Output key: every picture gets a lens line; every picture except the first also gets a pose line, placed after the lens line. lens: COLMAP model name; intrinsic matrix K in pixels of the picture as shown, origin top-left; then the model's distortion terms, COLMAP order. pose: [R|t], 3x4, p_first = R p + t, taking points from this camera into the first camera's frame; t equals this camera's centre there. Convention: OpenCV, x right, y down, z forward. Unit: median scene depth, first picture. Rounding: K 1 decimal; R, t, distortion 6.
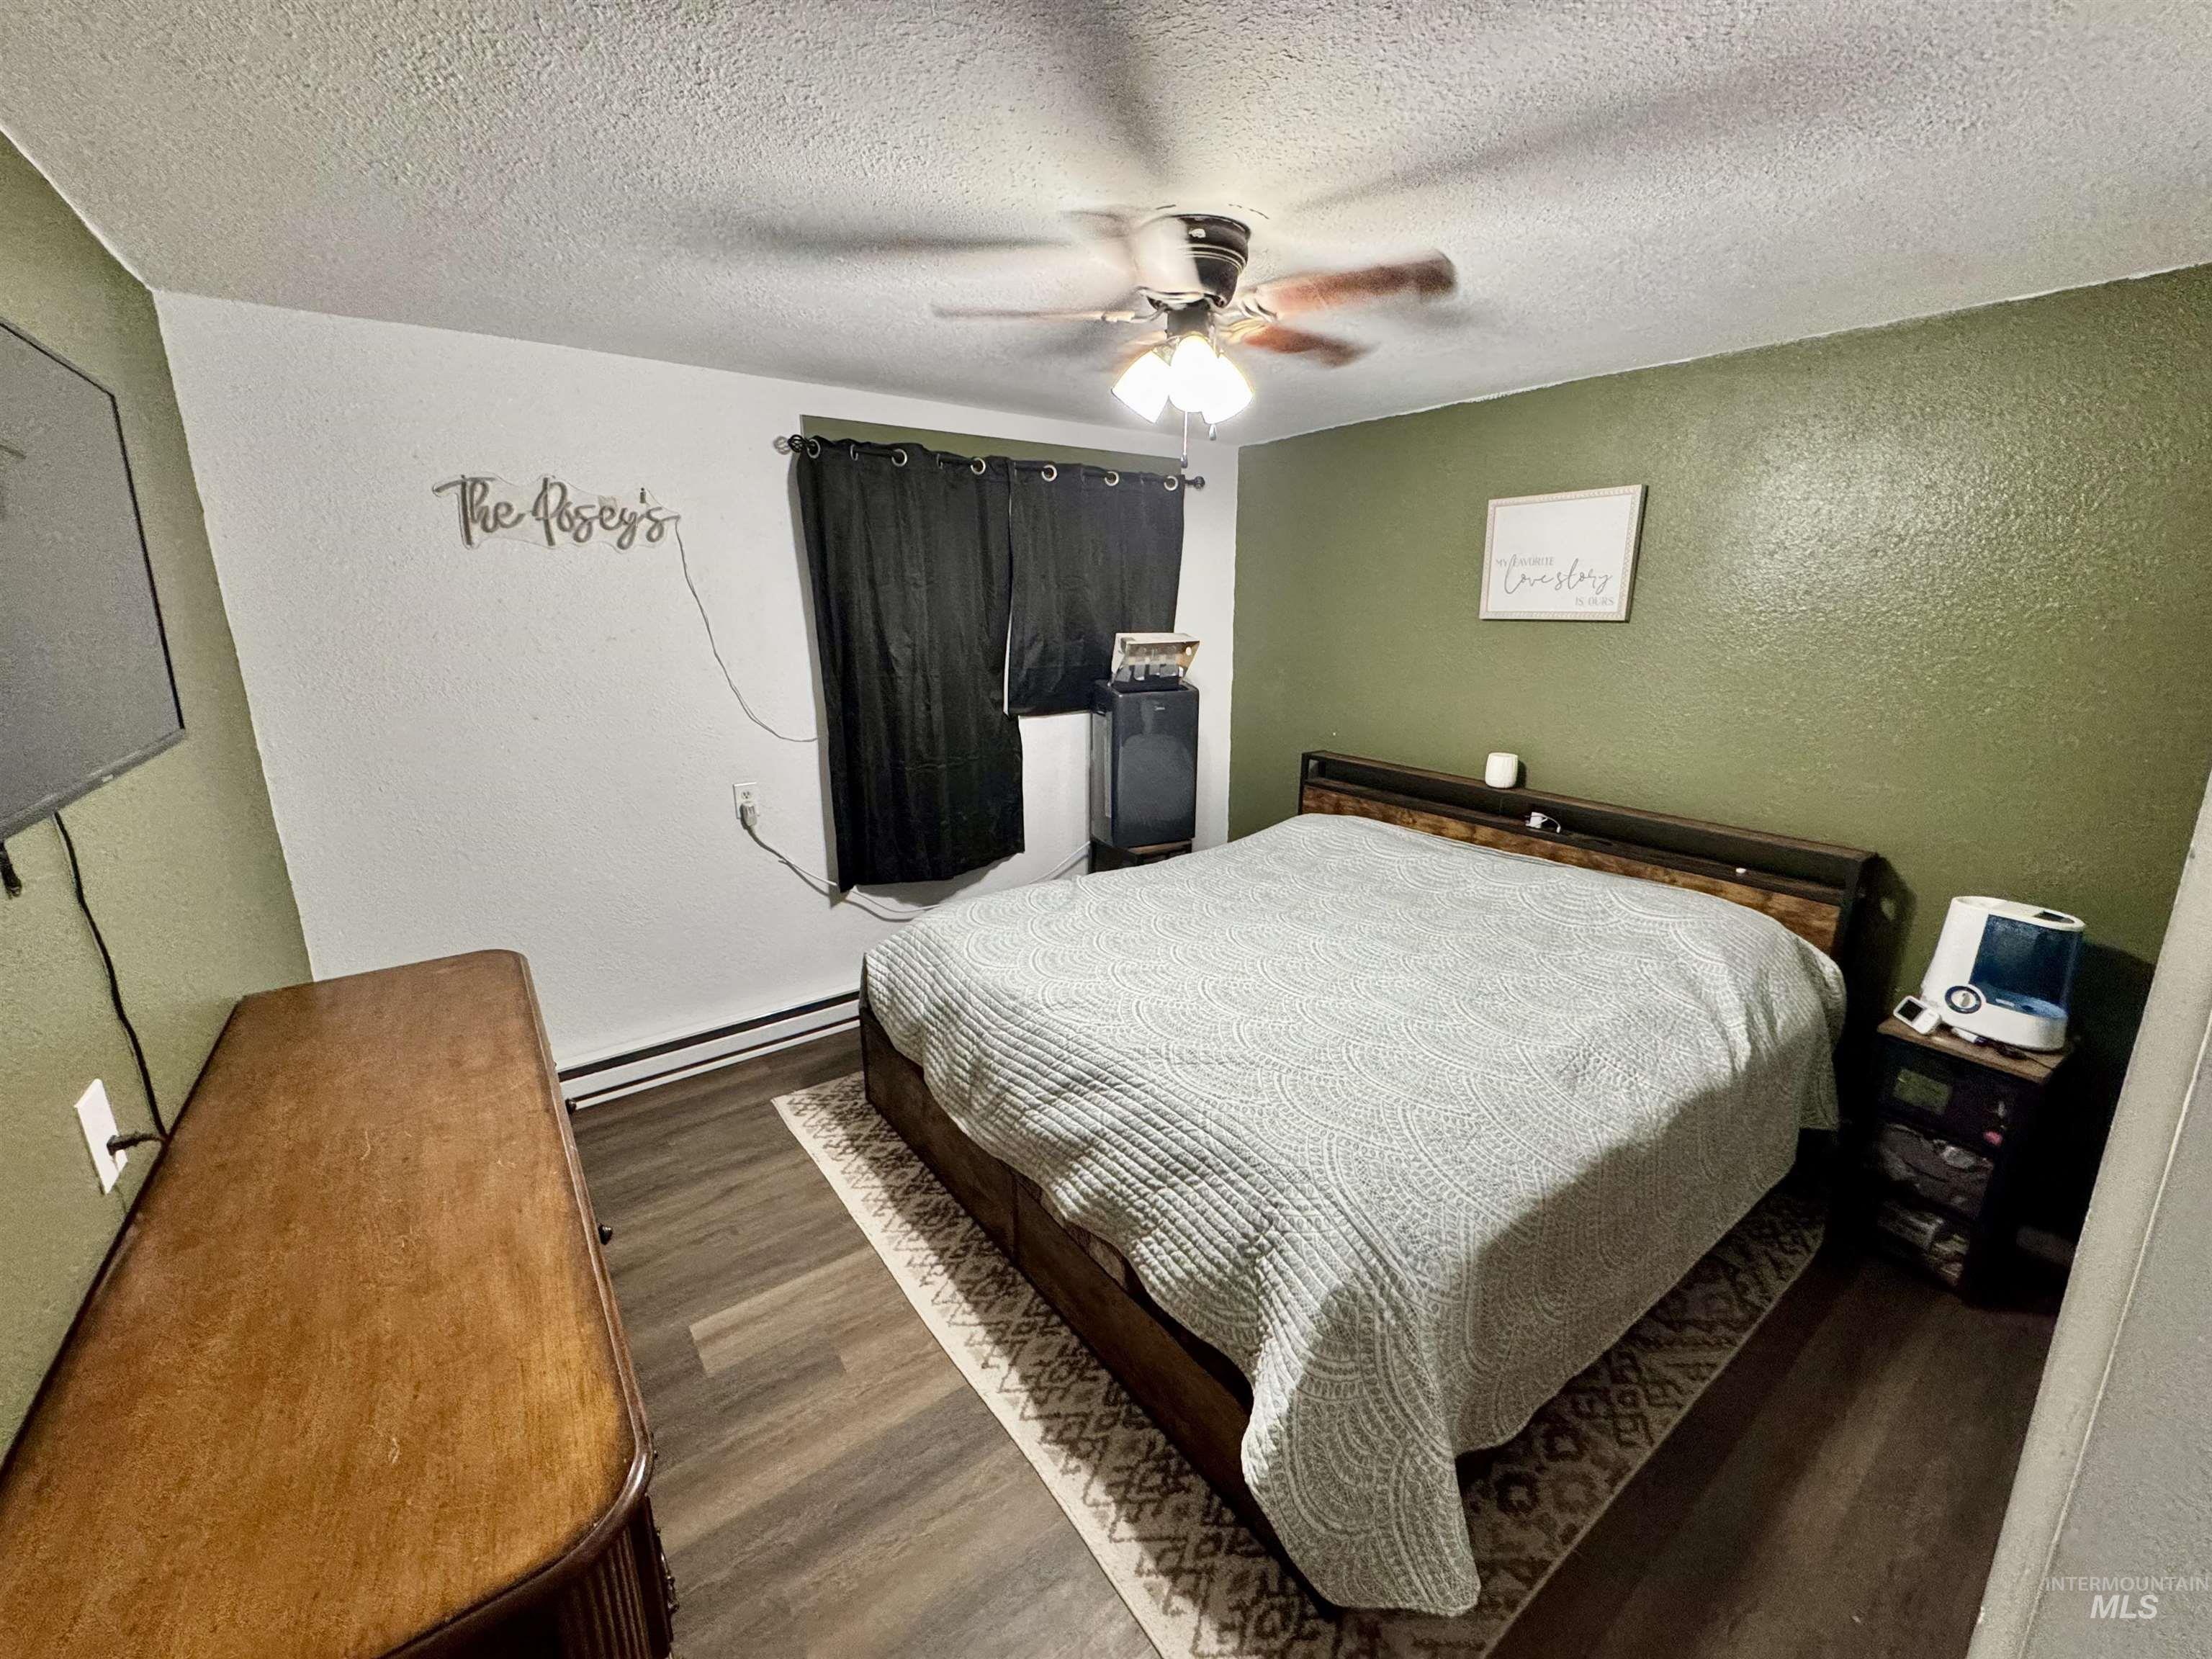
lens RADIAL K [[892.9, 0, 1106.0], [0, 892.9, 829.5], [0, 0, 1]] dist [0.000013, -0.000033]
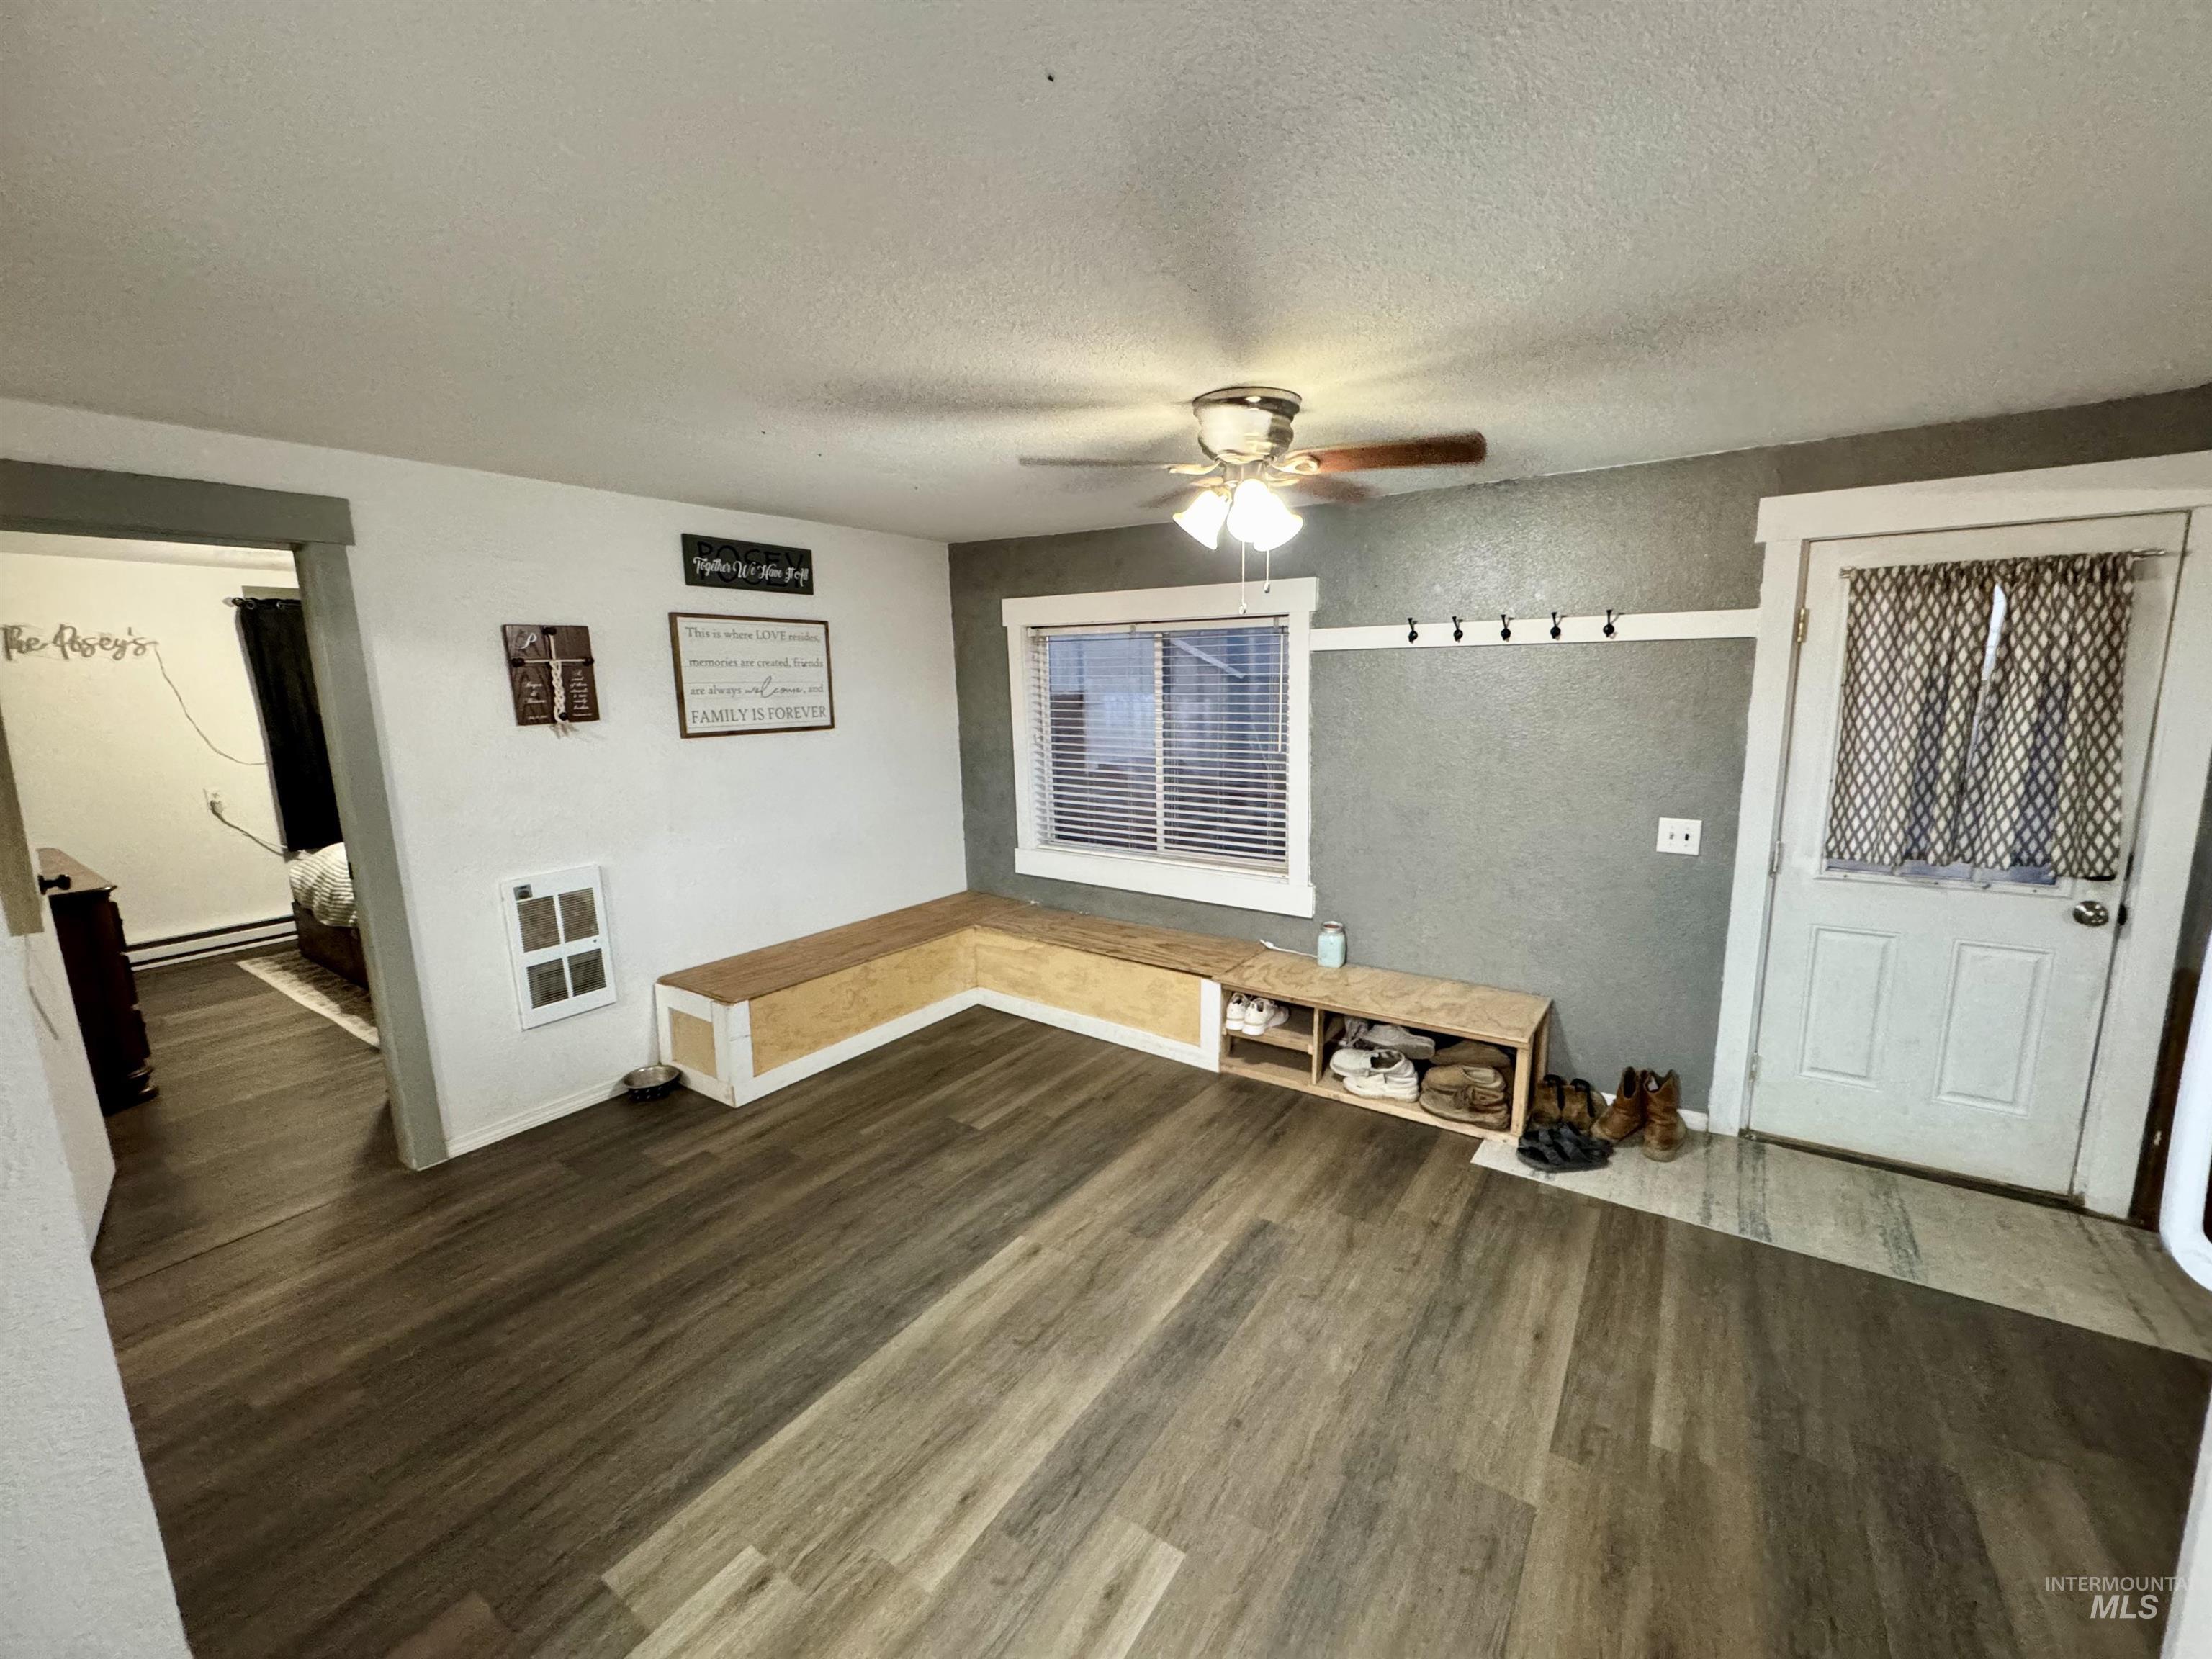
lens RADIAL K [[880.2, 0, 1108.1], [0, 880.2, 825.0], [0, 0, 1]] dist [-0.001417, -0.000297]
pose [[0.944915, -0.075784, 0.318420, 0.839301], [0.102820, 0.992307, -0.068951, 0.382409], [-0.310745, 0.097893, 0.945439, -1.399918]]
